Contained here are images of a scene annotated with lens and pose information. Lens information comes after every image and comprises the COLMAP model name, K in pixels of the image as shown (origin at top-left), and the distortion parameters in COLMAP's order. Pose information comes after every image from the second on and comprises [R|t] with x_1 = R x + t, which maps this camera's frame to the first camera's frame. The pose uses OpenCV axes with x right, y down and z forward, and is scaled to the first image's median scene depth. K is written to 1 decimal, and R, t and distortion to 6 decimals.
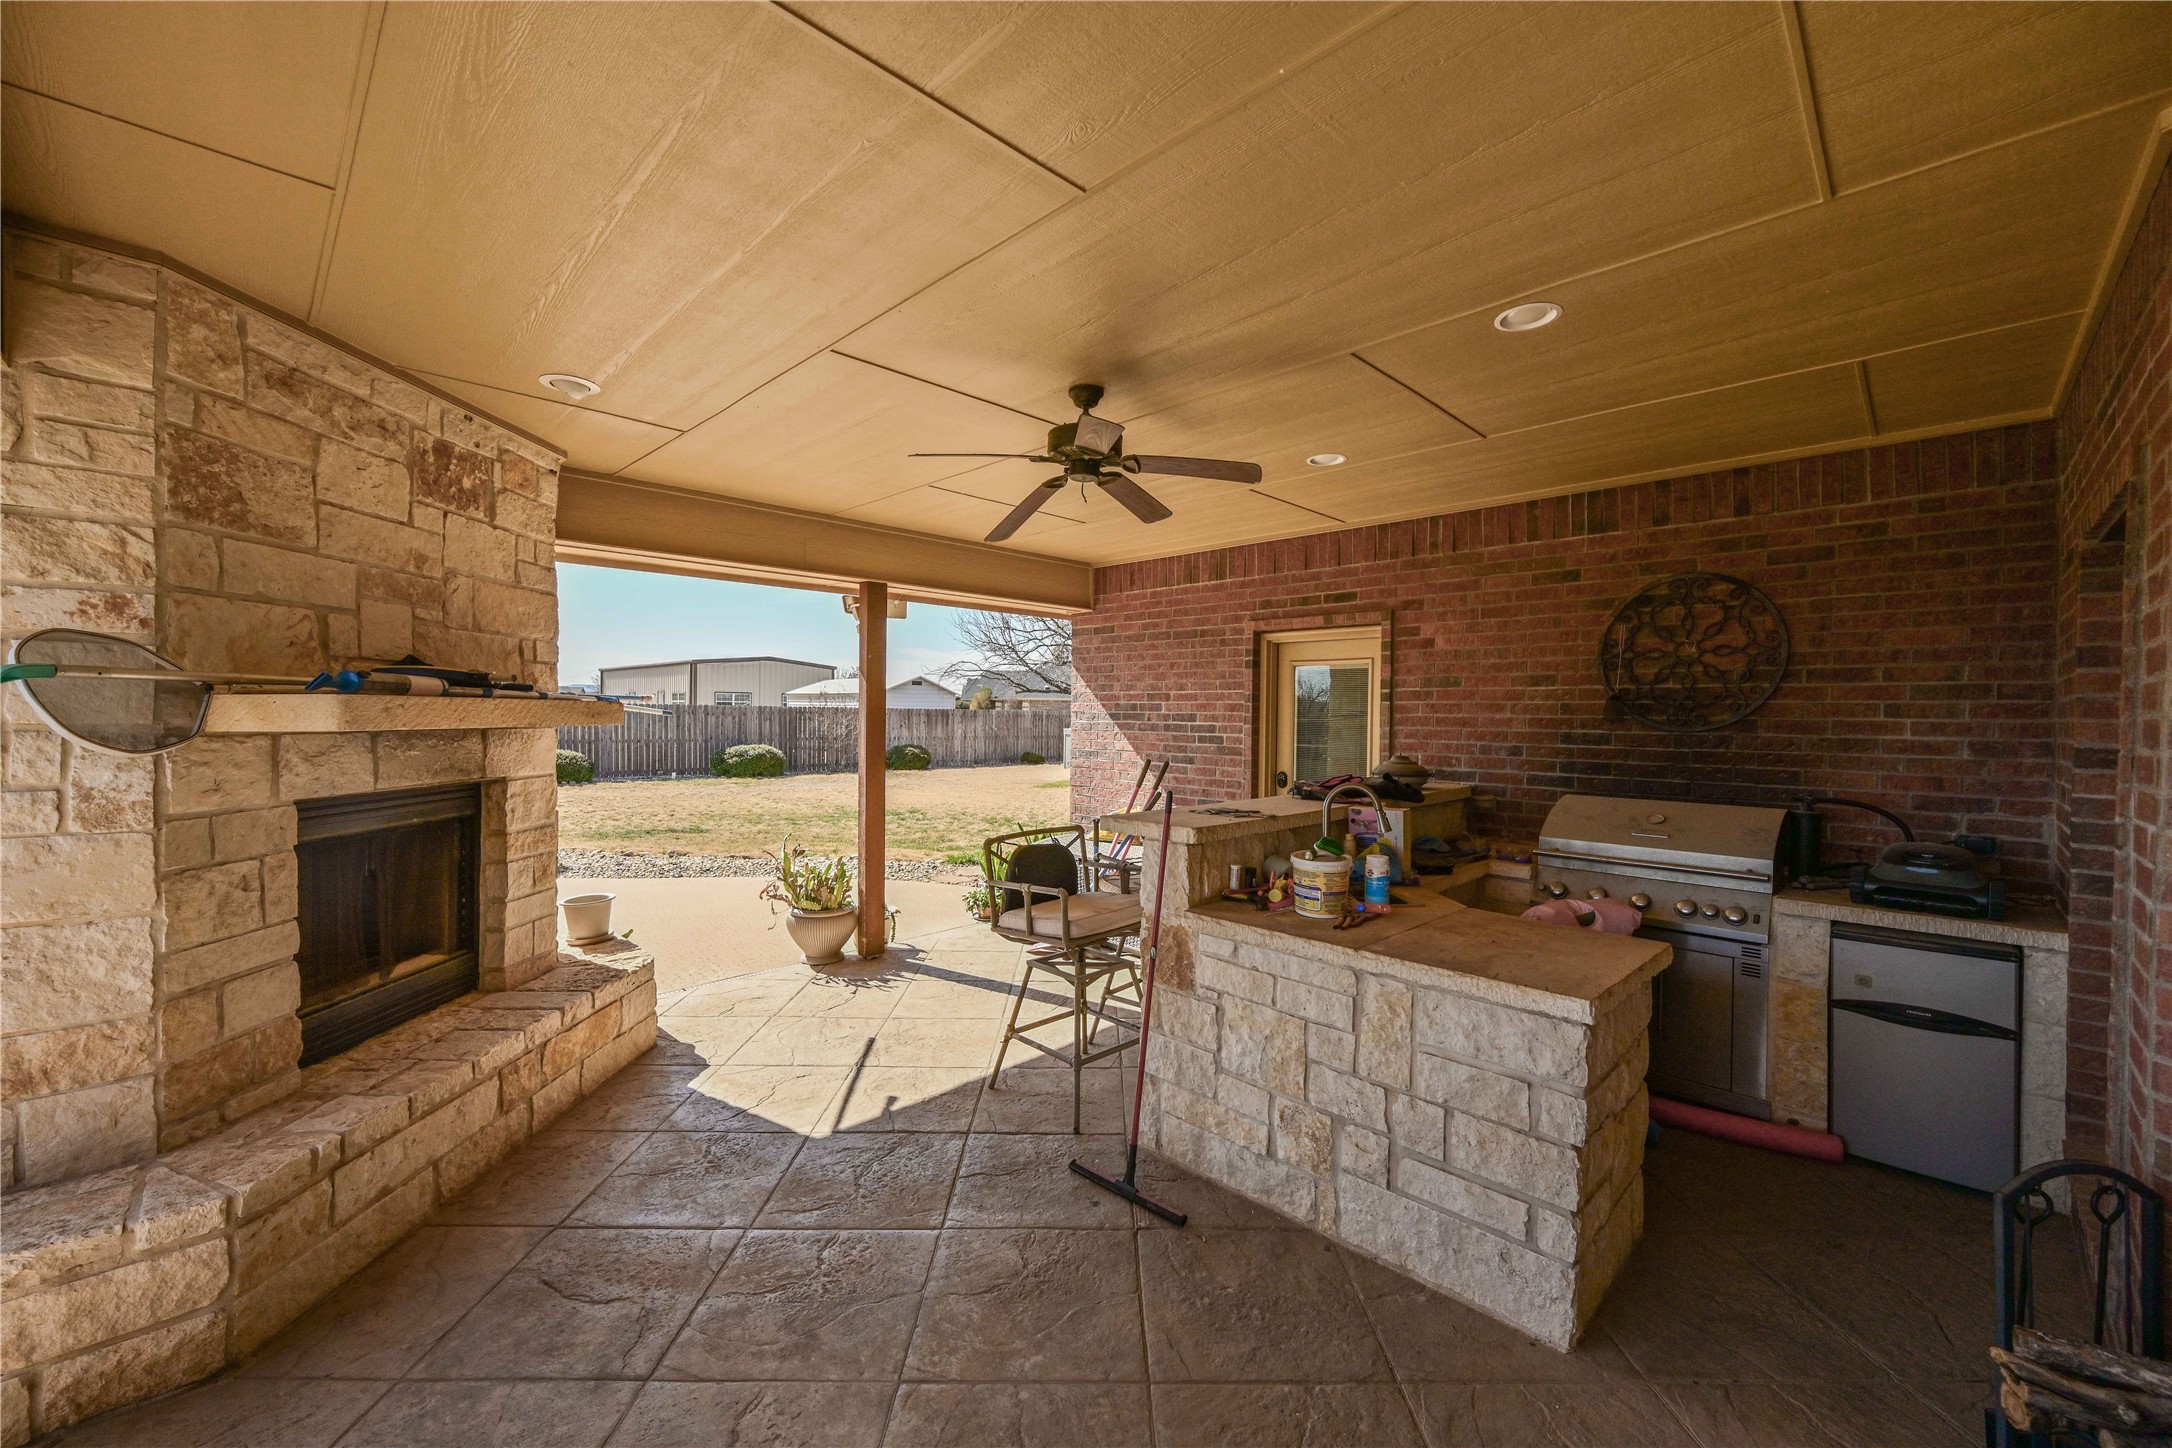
lens RADIAL K [[855.3, 0, 1086.3], [0, 855.3, 719.1], [0, 0, 1]] dist [0.000119, 0.000012]
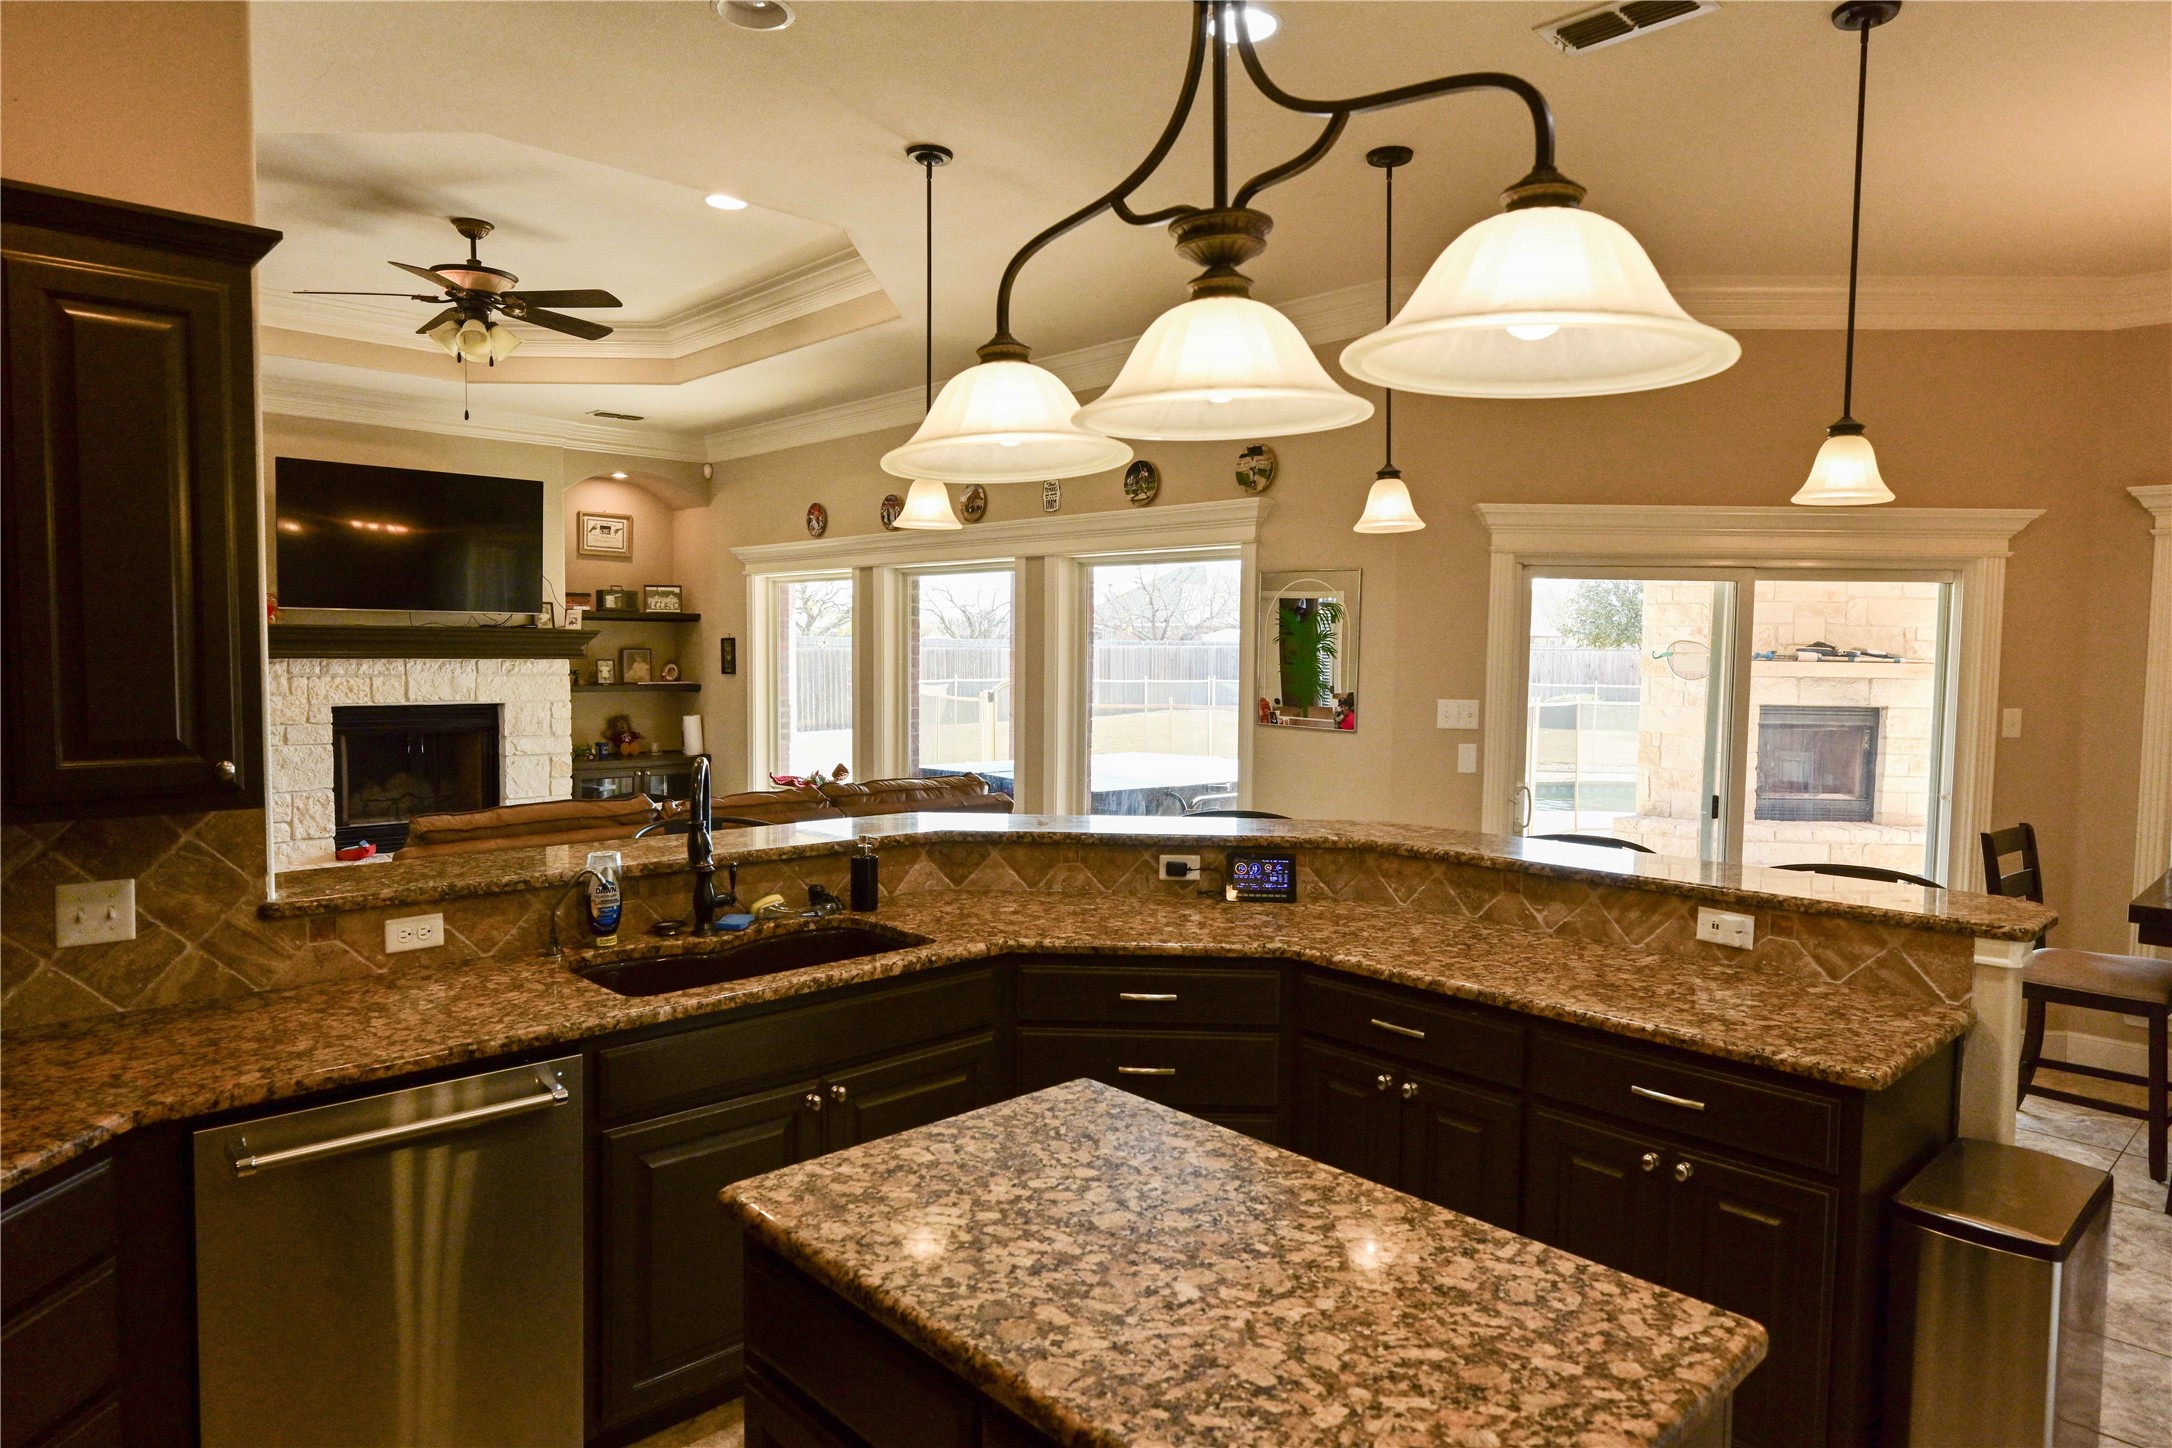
lens RADIAL K [[1323.8, 0, 1086.2], [0, 1323.8, 716.2], [0, 0, 1]] dist [-0.007908, 0.000829]
pose [[-0.036871, 0.048802, -0.998128, 2.242244], [-0.020495, 0.998560, 0.049580, -0.014286], [0.999110, 0.022285, -0.035818, -0.601728]]
